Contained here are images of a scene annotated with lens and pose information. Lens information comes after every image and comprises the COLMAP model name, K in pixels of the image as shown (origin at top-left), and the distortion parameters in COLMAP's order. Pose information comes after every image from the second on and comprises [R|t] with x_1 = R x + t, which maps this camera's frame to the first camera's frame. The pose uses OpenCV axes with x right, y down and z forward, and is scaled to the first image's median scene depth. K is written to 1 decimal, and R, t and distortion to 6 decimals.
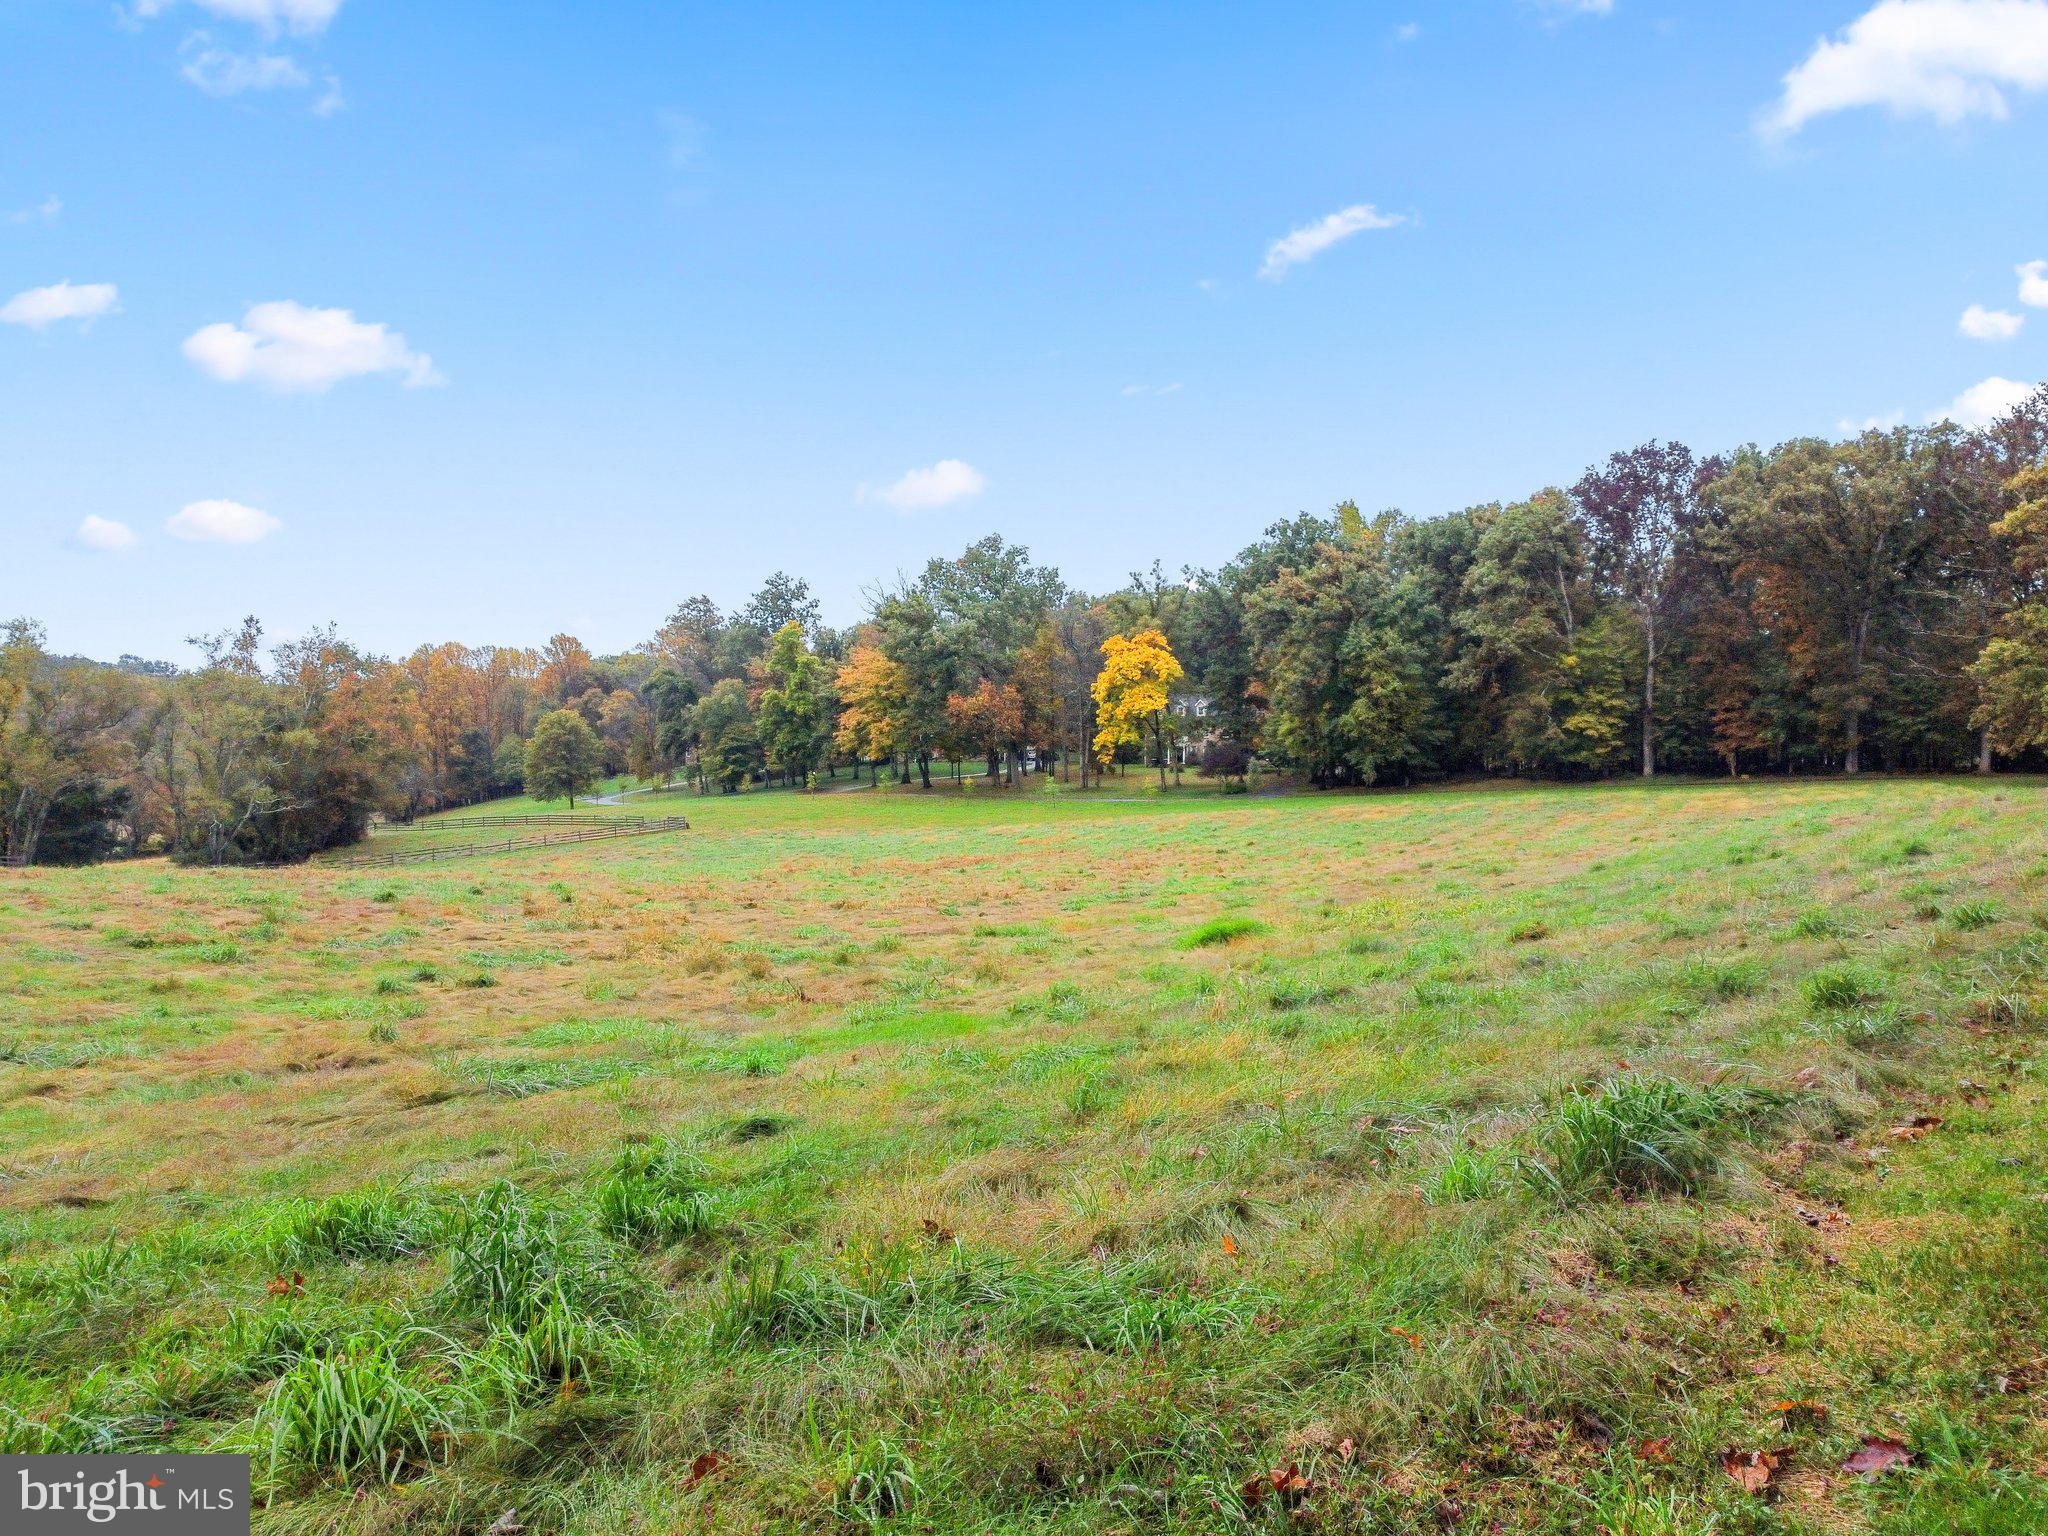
lens RADIAL K [[1554.7, 0, 1030.7], [0, 1554.7, 770.6], [0, 0, 1]] dist [-0.001826, -0.006197]
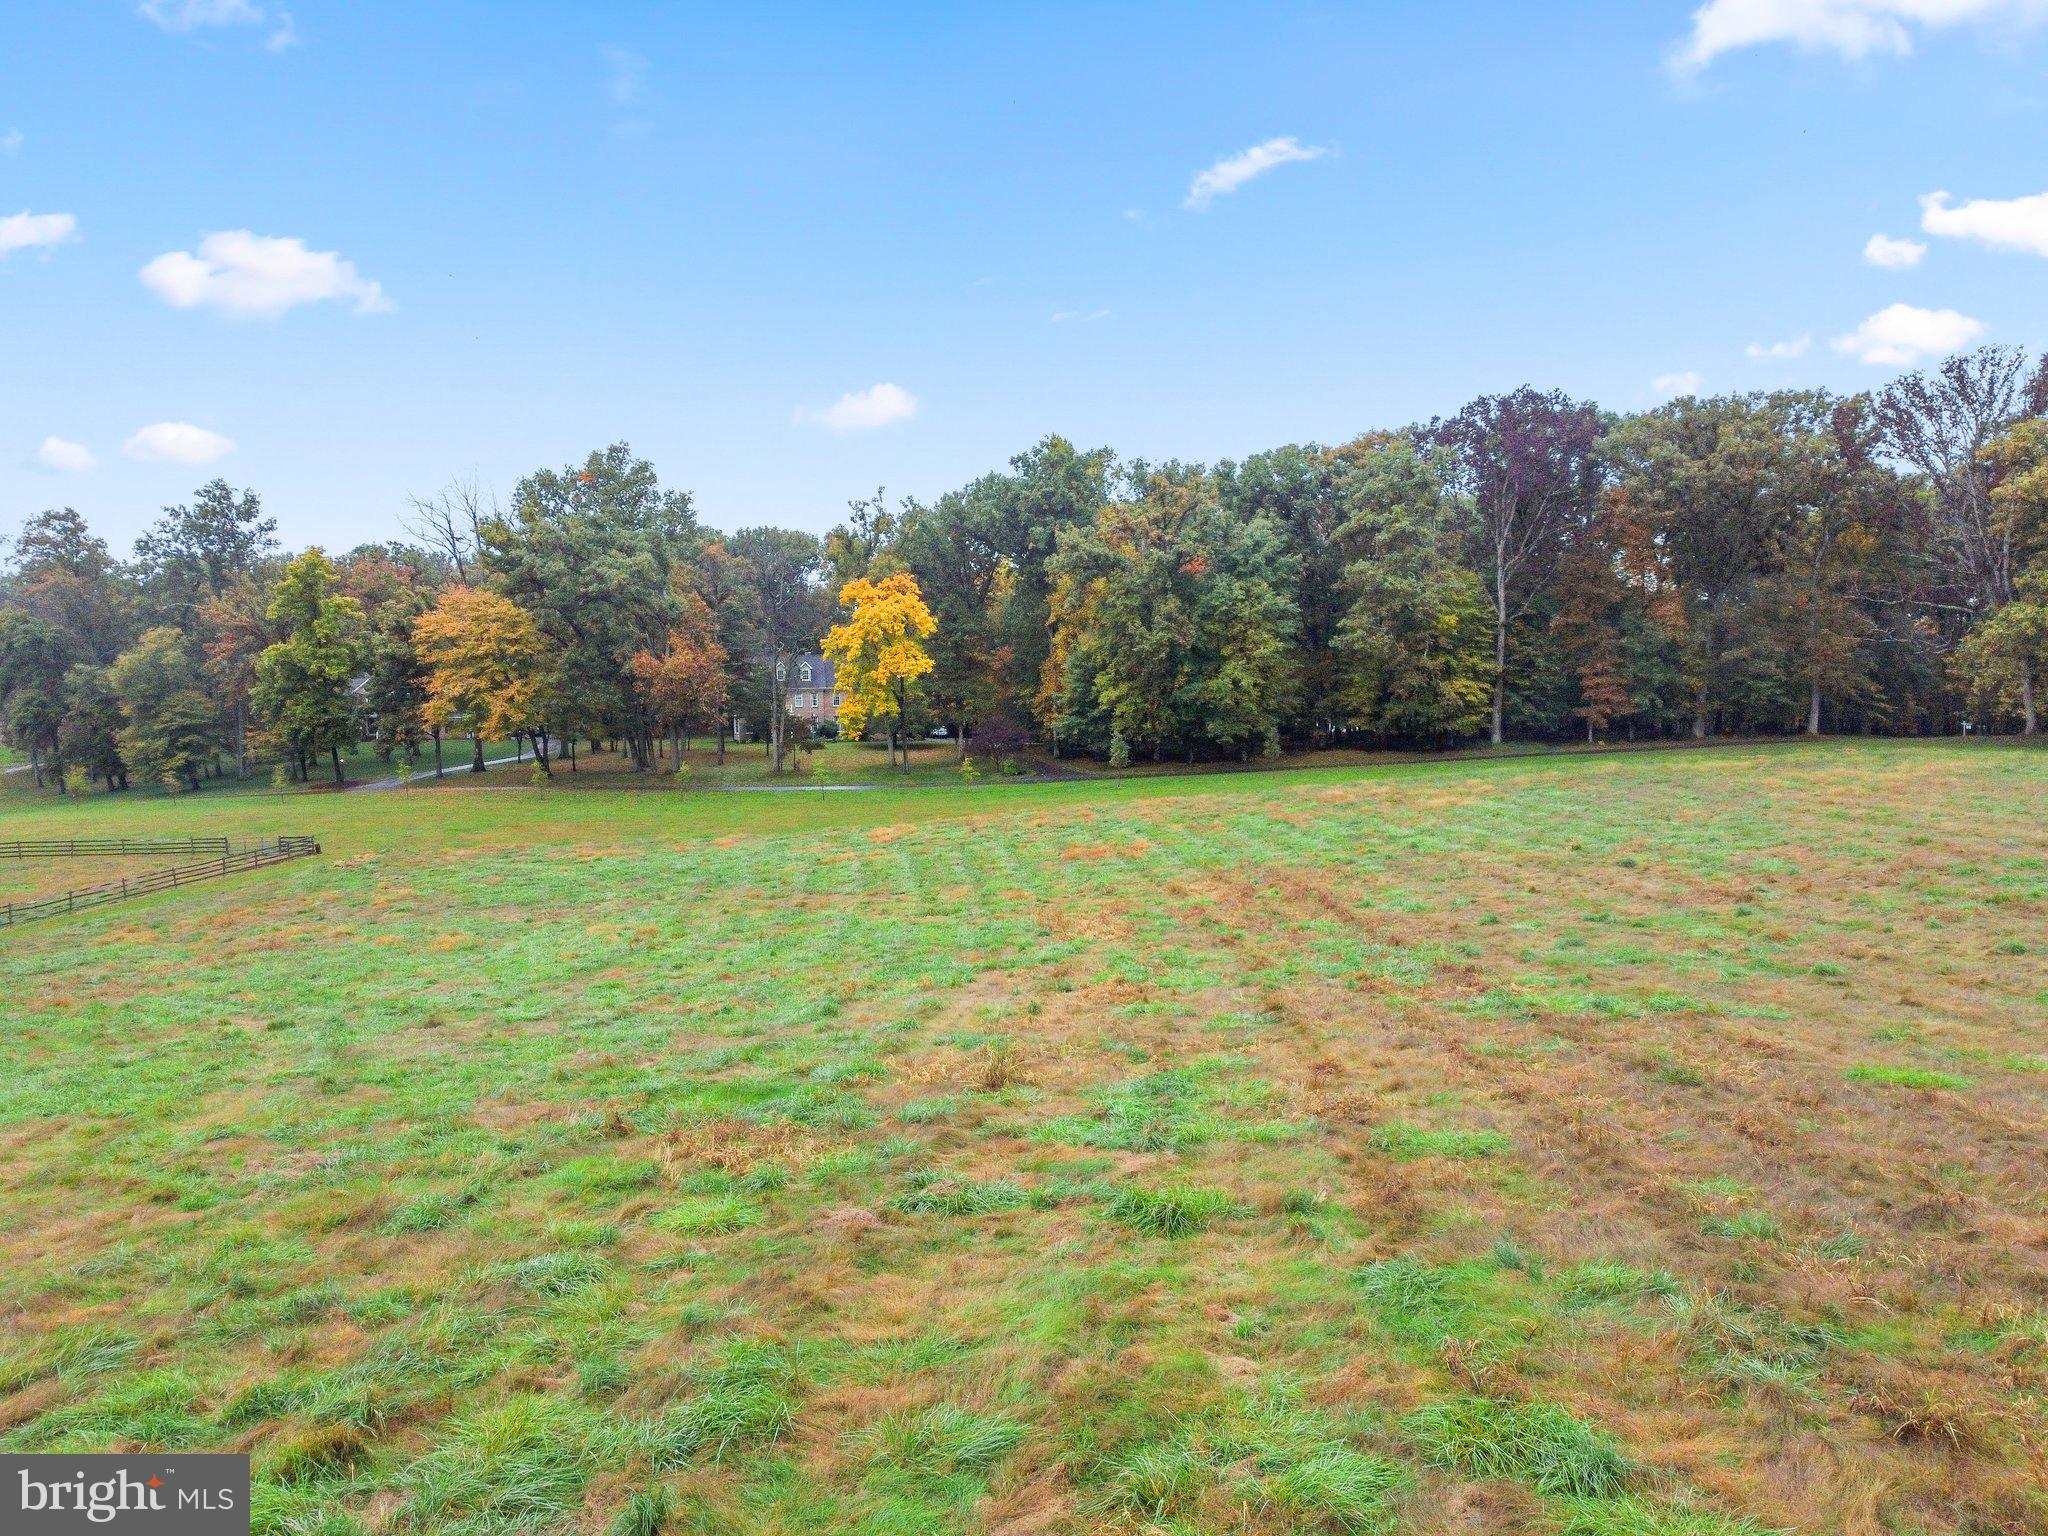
lens RADIAL K [[1554.7, 0, 1021.5], [0, 1554.7, 773.4], [0, 0, 1]] dist [-0.001826, -0.006197]
pose [[0.869347, -0.030113, 0.493283, -0.269521], [0.017932, 0.999407, 0.029407, -0.009632], [-0.493876, -0.016719, 0.869372, 0.268619]]
